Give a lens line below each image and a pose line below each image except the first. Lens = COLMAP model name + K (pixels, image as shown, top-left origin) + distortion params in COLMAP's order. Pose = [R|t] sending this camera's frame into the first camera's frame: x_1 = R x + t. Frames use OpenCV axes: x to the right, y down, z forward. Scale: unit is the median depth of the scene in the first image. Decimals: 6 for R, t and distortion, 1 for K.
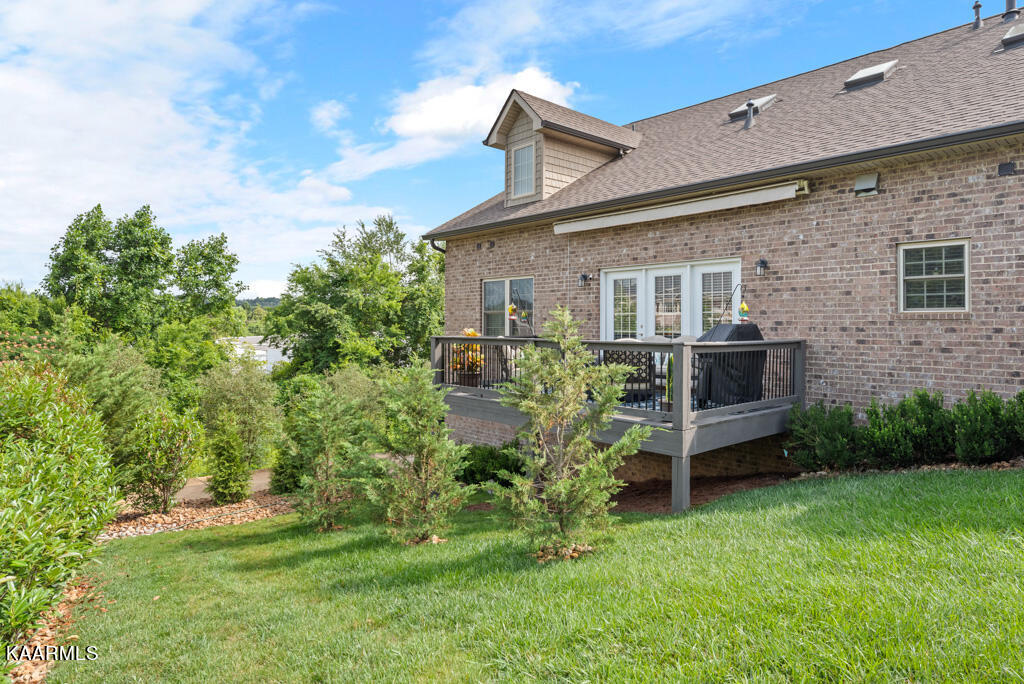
lens RADIAL K [[594.4, 0, 510.8], [0, 594.4, 335.5], [0, 0, 1]] dist [0.004263, 0.000561]
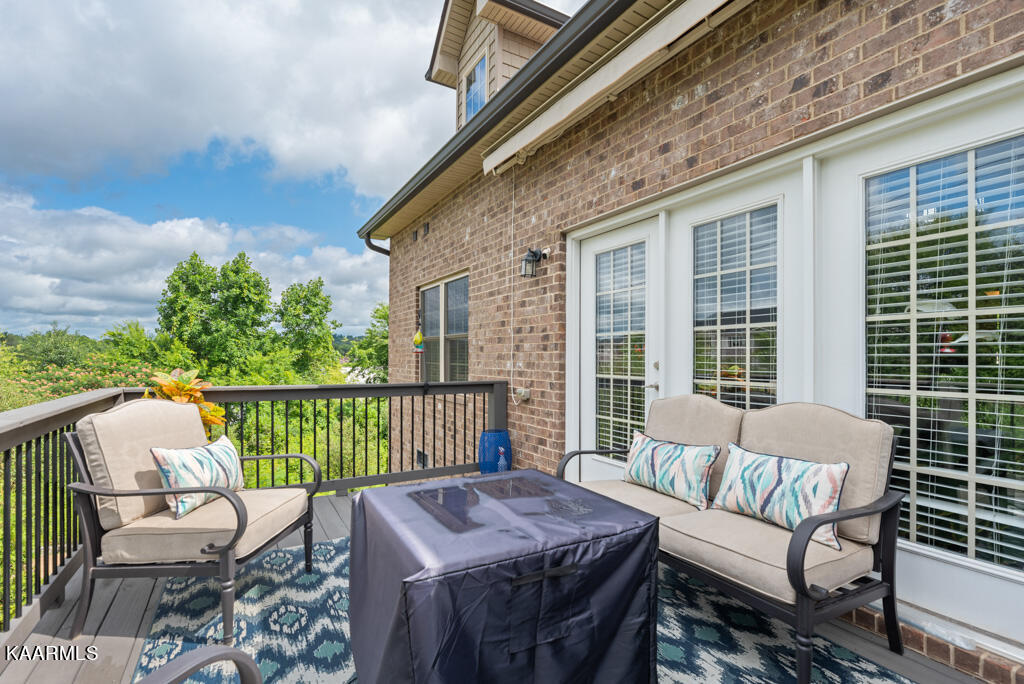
lens RADIAL K [[455.1, 0, 507.9], [0, 455.1, 364.6], [0, 0, 1]] dist [0.000111, -0.000628]
pose [[0.978291, -0.000014, -0.207237, 0.172590], [0.000357, 0.999999, 0.001614, -0.015197], [0.207237, -0.001653, 0.978289, 0.644410]]
